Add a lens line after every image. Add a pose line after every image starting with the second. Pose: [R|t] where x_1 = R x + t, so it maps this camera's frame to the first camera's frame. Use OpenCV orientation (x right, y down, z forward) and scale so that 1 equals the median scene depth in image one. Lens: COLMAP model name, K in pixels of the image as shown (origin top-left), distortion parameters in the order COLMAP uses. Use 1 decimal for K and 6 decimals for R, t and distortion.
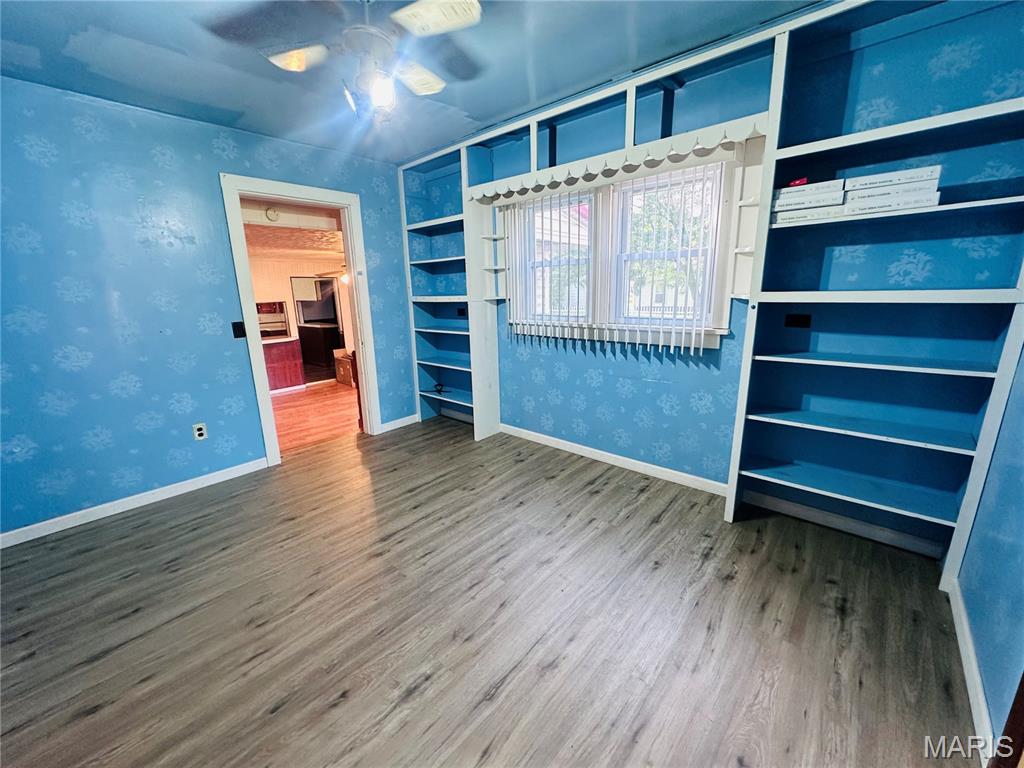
lens RADIAL K [[410.0, 0, 510.9], [0, 410.0, 383.9], [0, 0, 1]] dist [-0.006631, 0.001390]
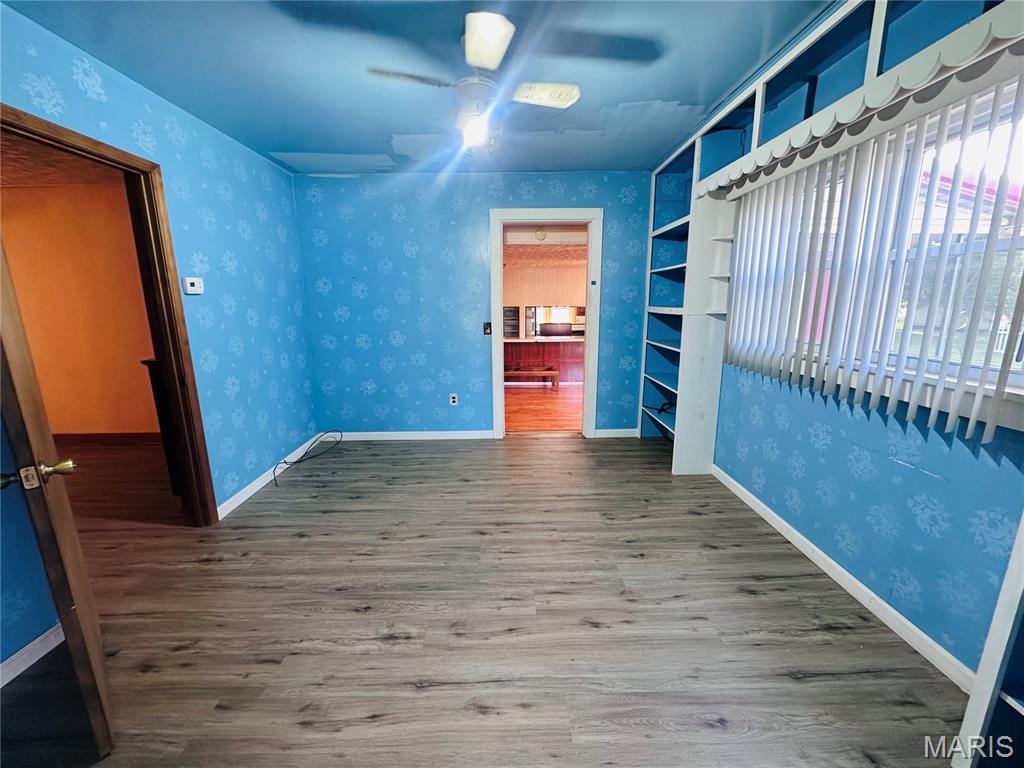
lens RADIAL K [[410.0, 0, 510.9], [0, 410.0, 383.9], [0, 0, 1]] dist [-0.006631, 0.001390]
pose [[0.673350, 0.168244, -0.719926, 0.361127], [-0.176216, 0.982221, 0.064726, -0.058213], [0.718017, 0.083279, 0.691026, 0.178291]]
